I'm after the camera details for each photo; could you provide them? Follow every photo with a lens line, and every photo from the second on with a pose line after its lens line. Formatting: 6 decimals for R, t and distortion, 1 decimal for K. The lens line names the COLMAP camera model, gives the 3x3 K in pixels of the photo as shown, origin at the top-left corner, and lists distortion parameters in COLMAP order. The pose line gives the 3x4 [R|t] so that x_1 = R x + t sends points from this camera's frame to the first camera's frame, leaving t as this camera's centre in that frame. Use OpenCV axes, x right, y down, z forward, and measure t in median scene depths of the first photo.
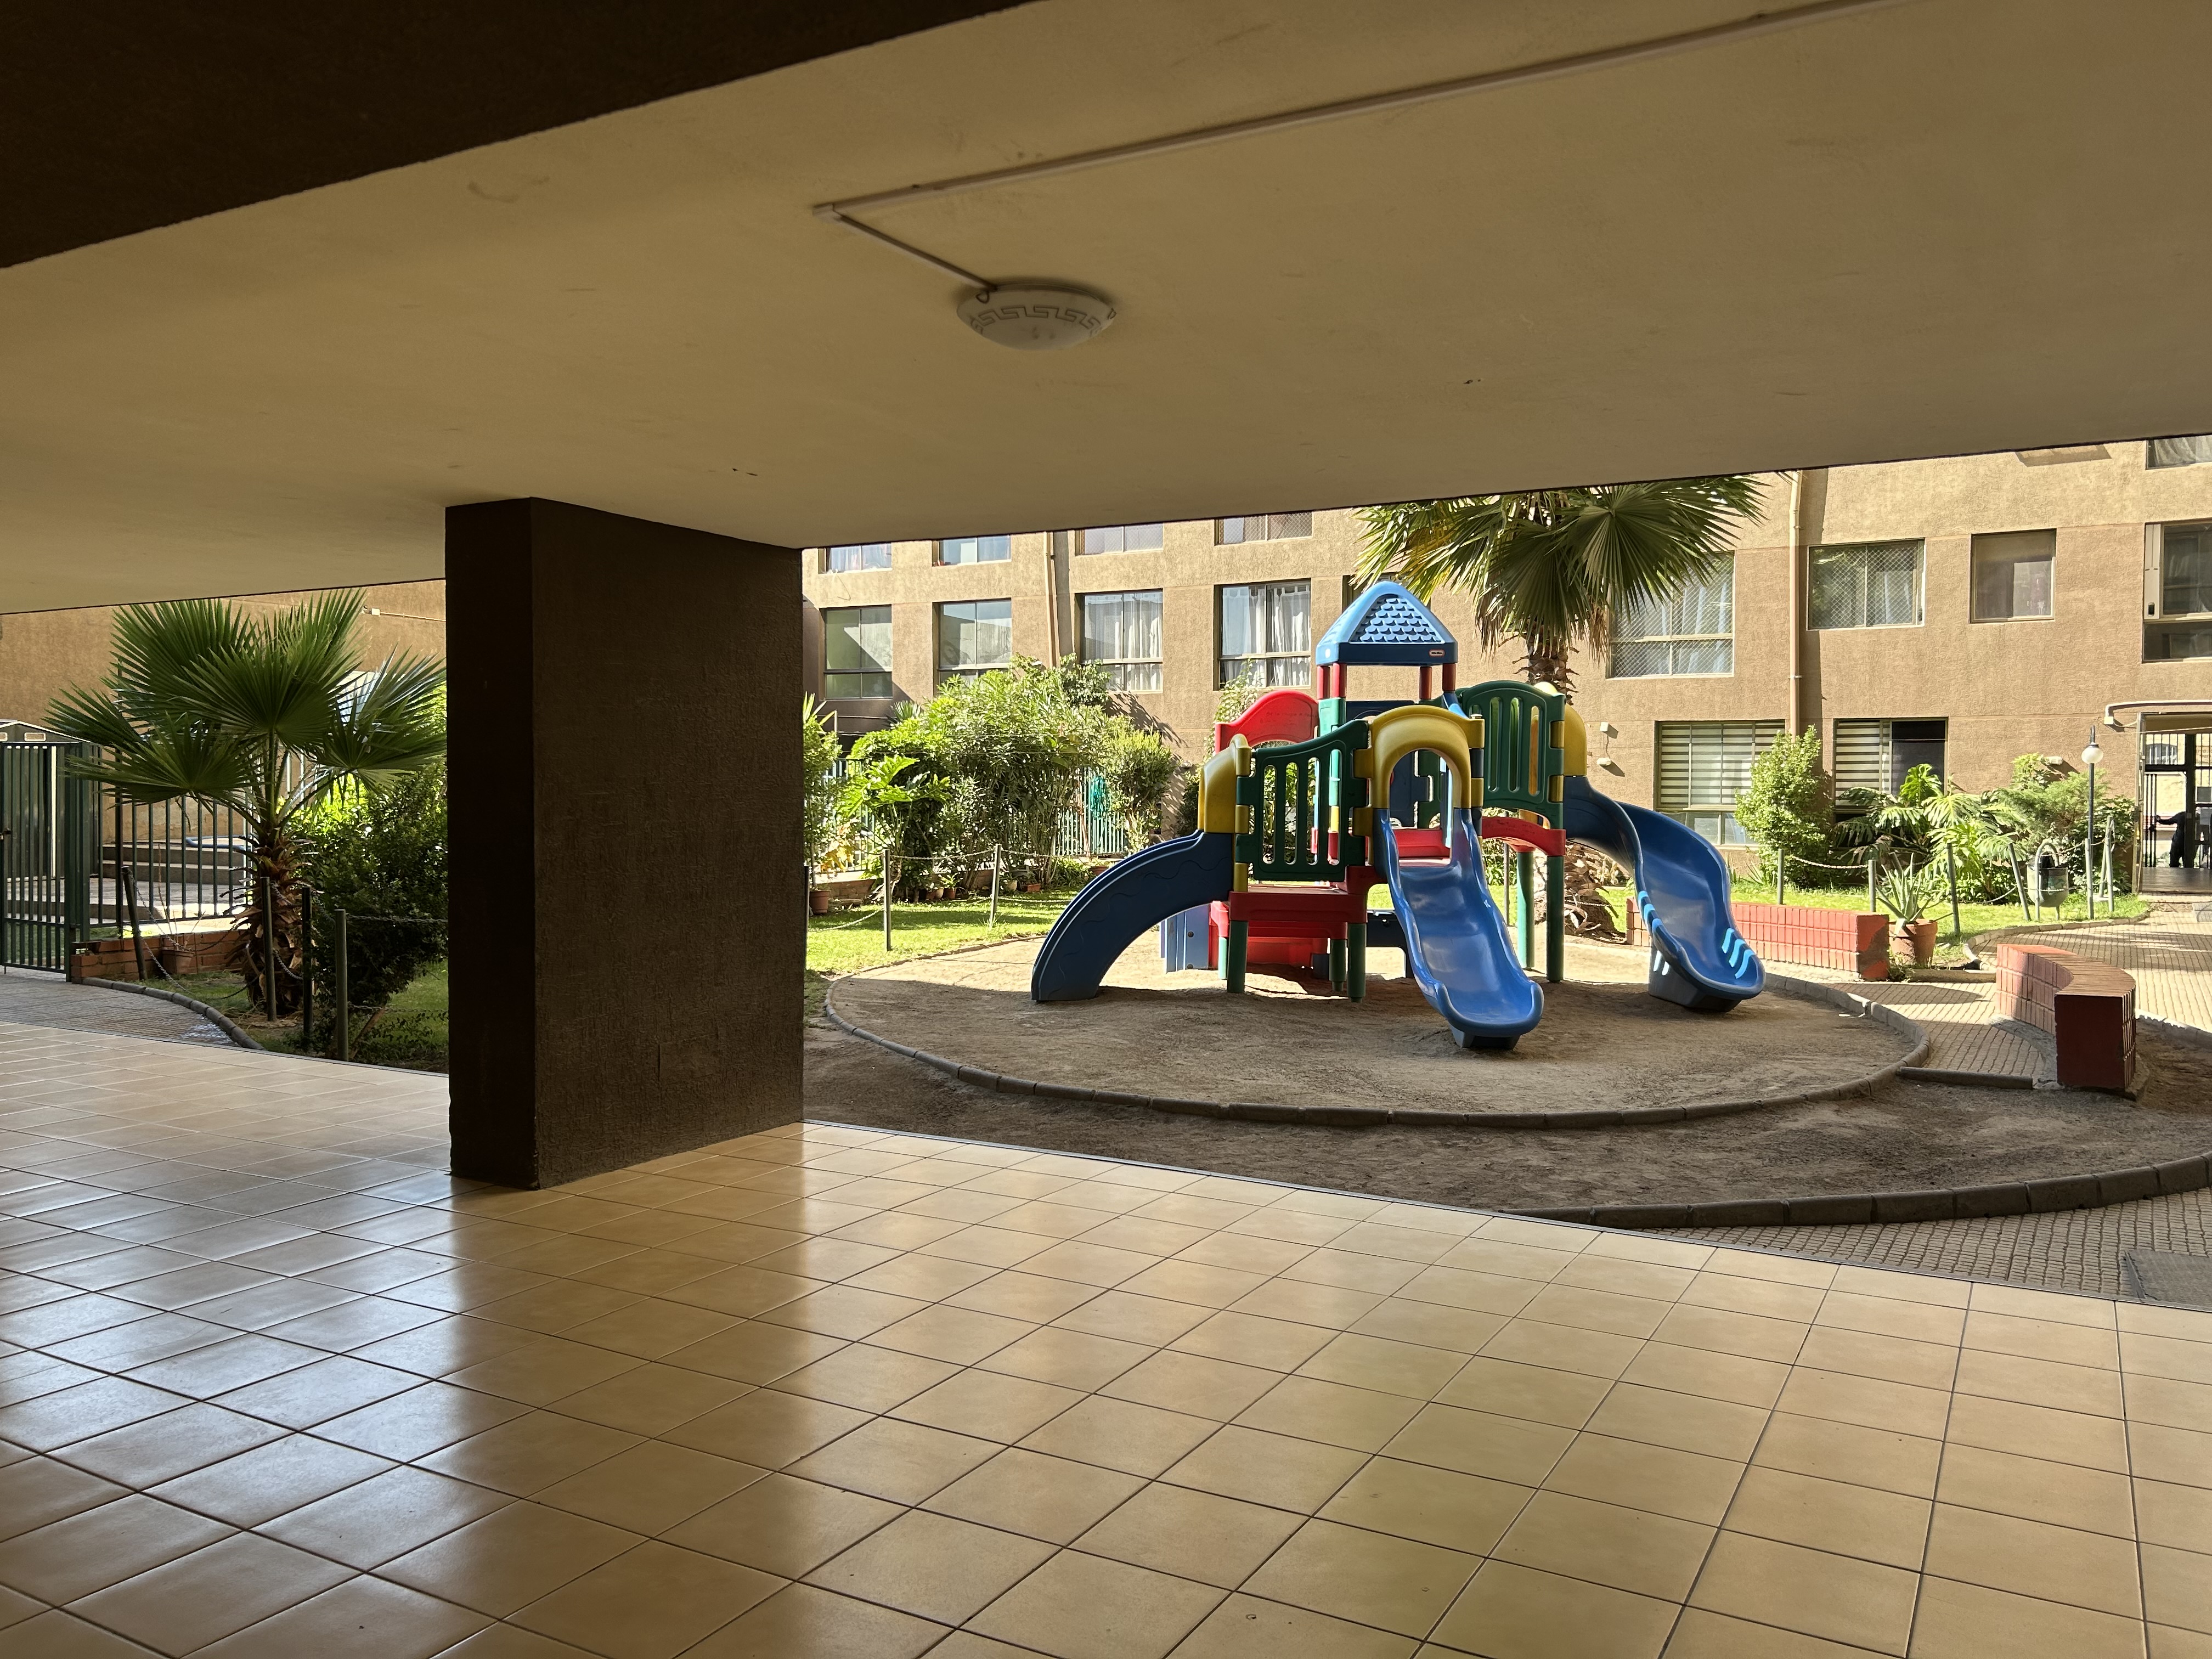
lens RADIAL K [[1667.7, 0, 1111.9], [0, 1667.7, 824.6], [0, 0, 1]] dist [0.049801, -0.050881]
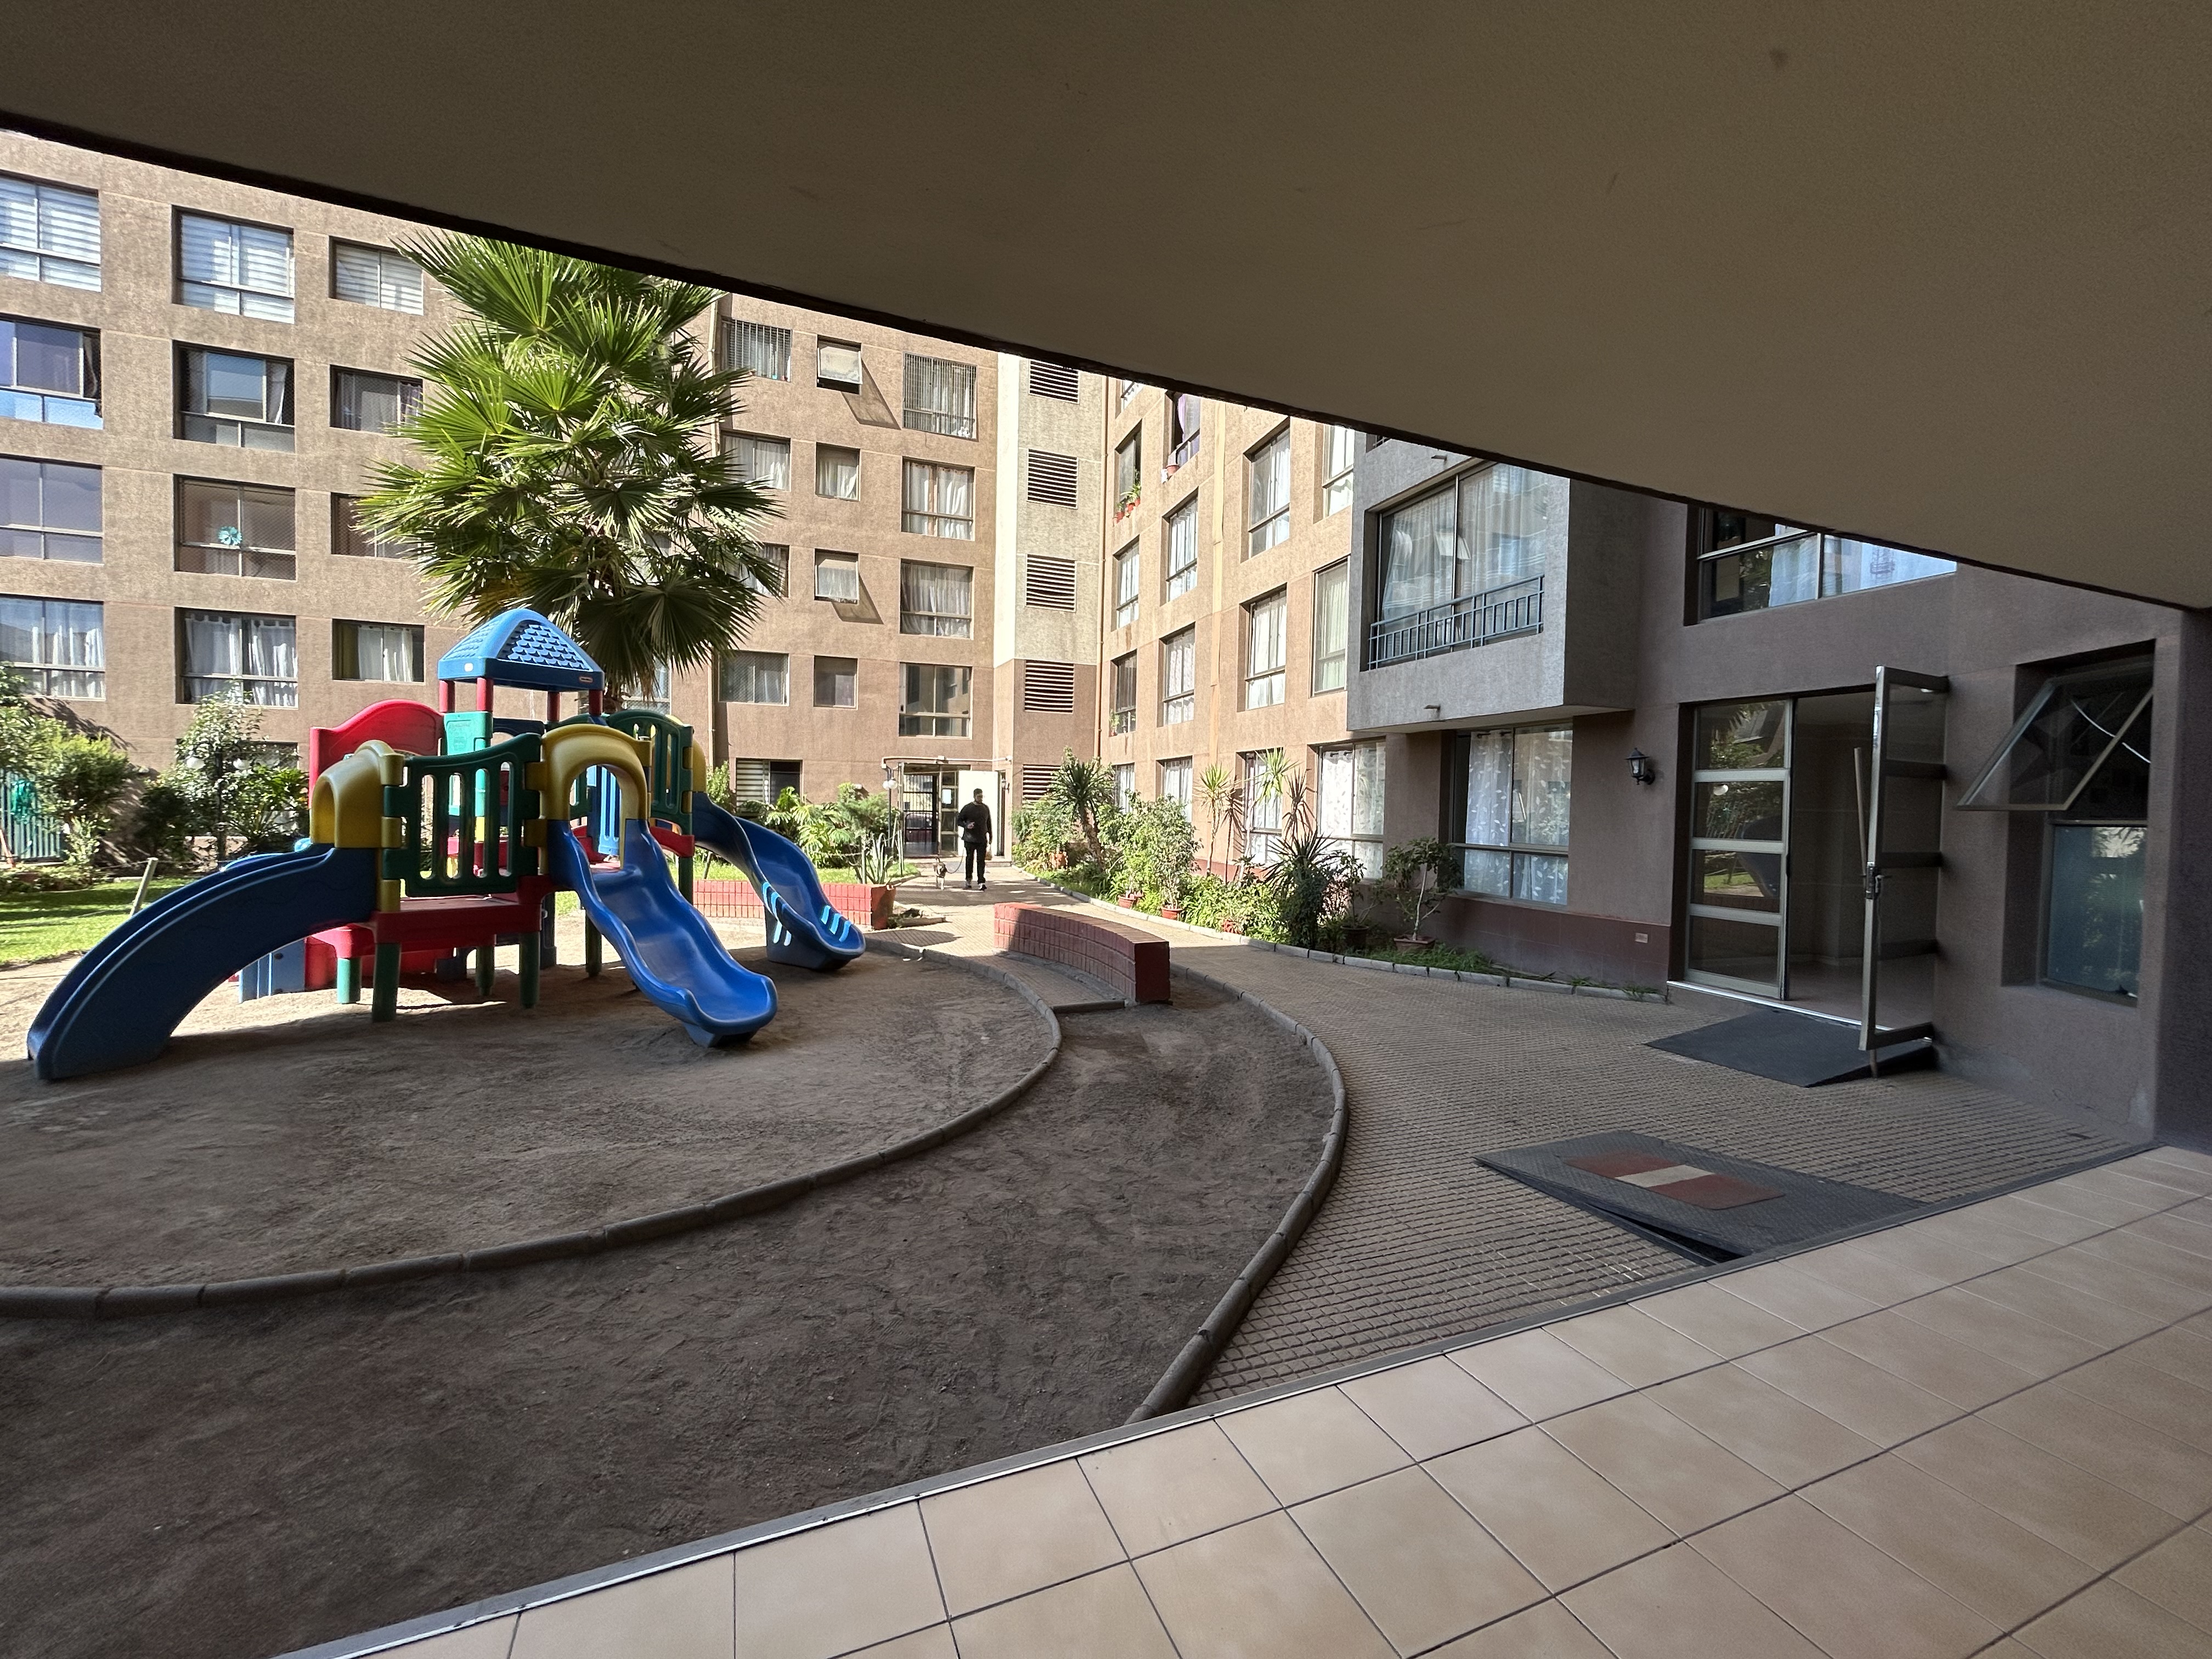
lens RADIAL K [[896.5, 0, 1104.6], [0, 896.5, 830.0], [0, 0, 1]] dist [-0.002079, 0.000864]
pose [[0.615170, -0.014773, 0.788256, -0.035332], [0.003914, 0.999869, 0.015684, -0.005516], [-0.788385, -0.006564, 0.615147, 0.195786]]
